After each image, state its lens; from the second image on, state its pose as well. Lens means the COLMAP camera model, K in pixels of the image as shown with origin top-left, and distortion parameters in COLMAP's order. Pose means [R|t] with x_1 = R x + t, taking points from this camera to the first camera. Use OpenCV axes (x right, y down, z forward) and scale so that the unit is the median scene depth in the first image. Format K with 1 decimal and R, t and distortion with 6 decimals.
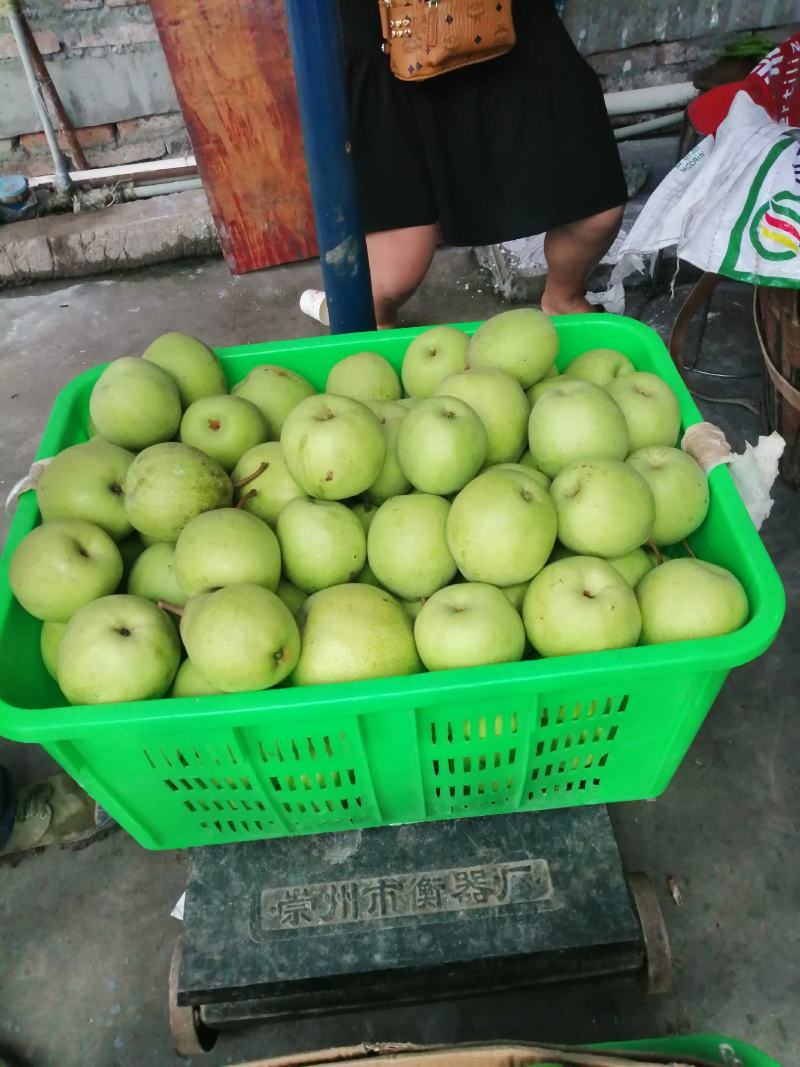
lens RADIAL K [[823.9, 0, 400.0], [0, 823.9, 533.5], [0, 0, 1]] dist [0.001022, -0.044475]
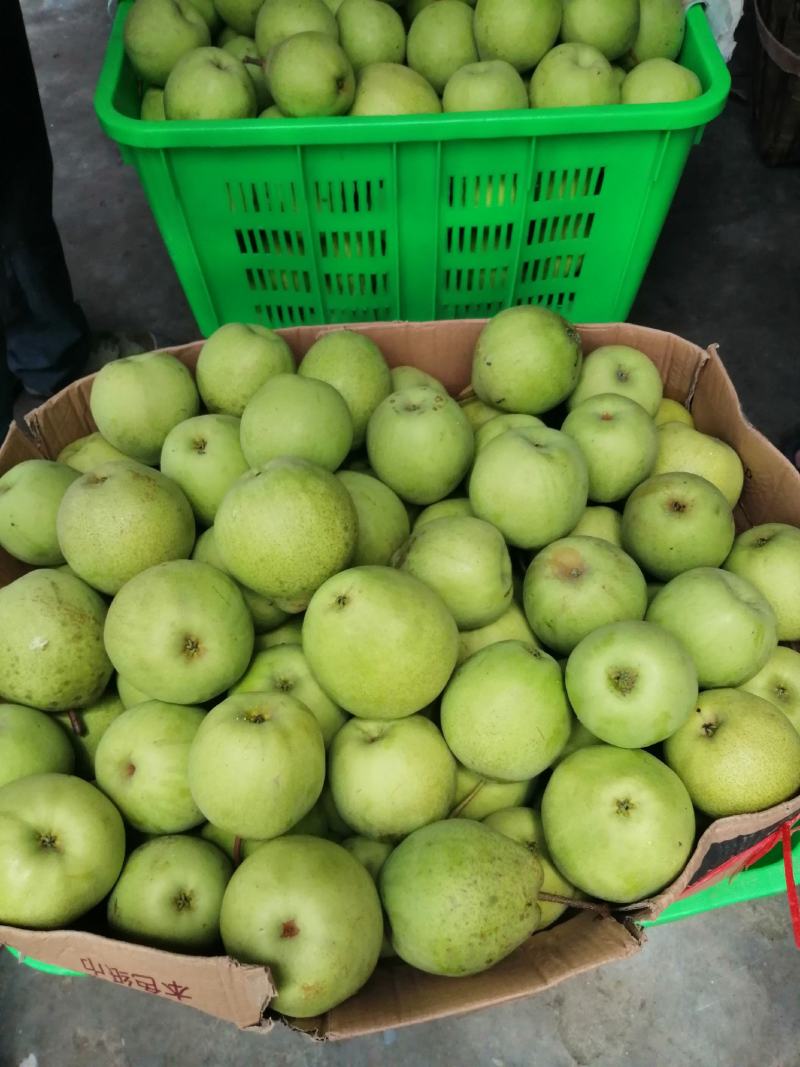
lens RADIAL K [[823.9, 0, 400.0], [0, 823.9, 533.5], [0, 0, 1]] dist [0.001022, -0.044475]
pose [[0.997694, 0.064705, 0.020479, -0.011502], [-0.067334, 0.981502, 0.179219, 0.202712], [-0.008504, -0.180185, 0.983596, -0.135989]]
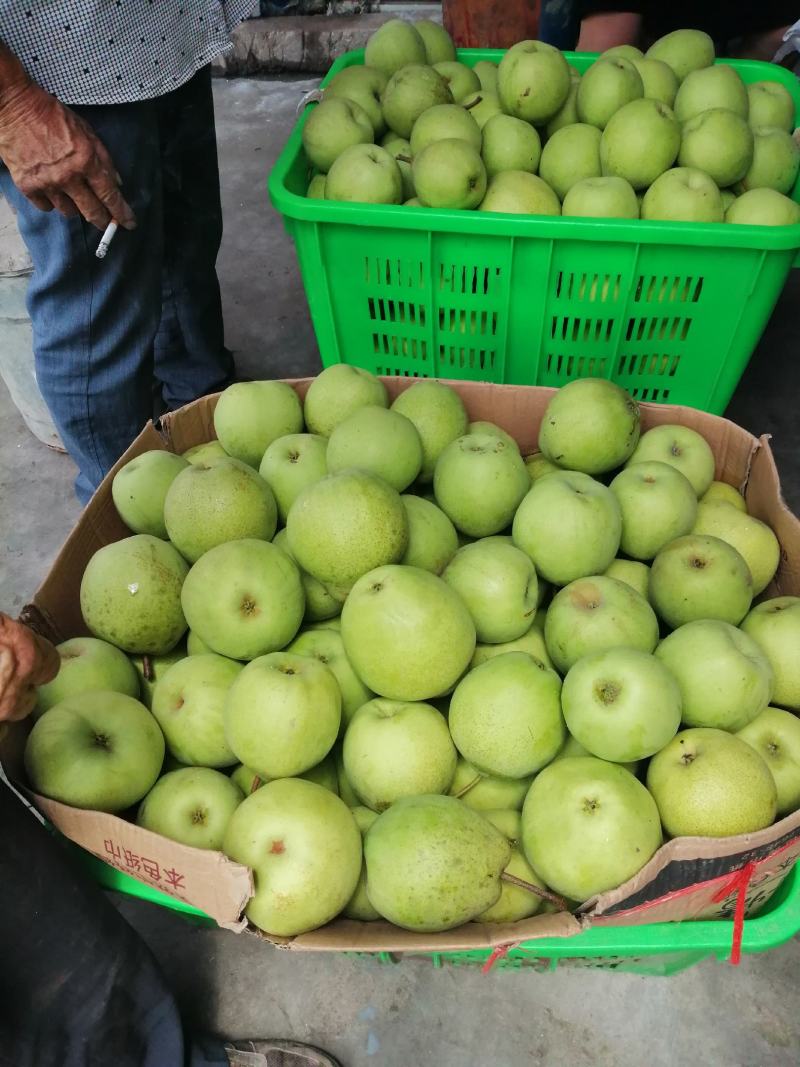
lens RADIAL K [[823.9, 0, 400.0], [0, 823.9, 533.5], [0, 0, 1]] dist [0.001022, -0.044475]
pose [[0.966488, 0.216065, -0.138622, 0.024388], [-0.206176, 0.975049, 0.082291, 0.226770], [0.152944, -0.050952, 0.986920, -0.183050]]
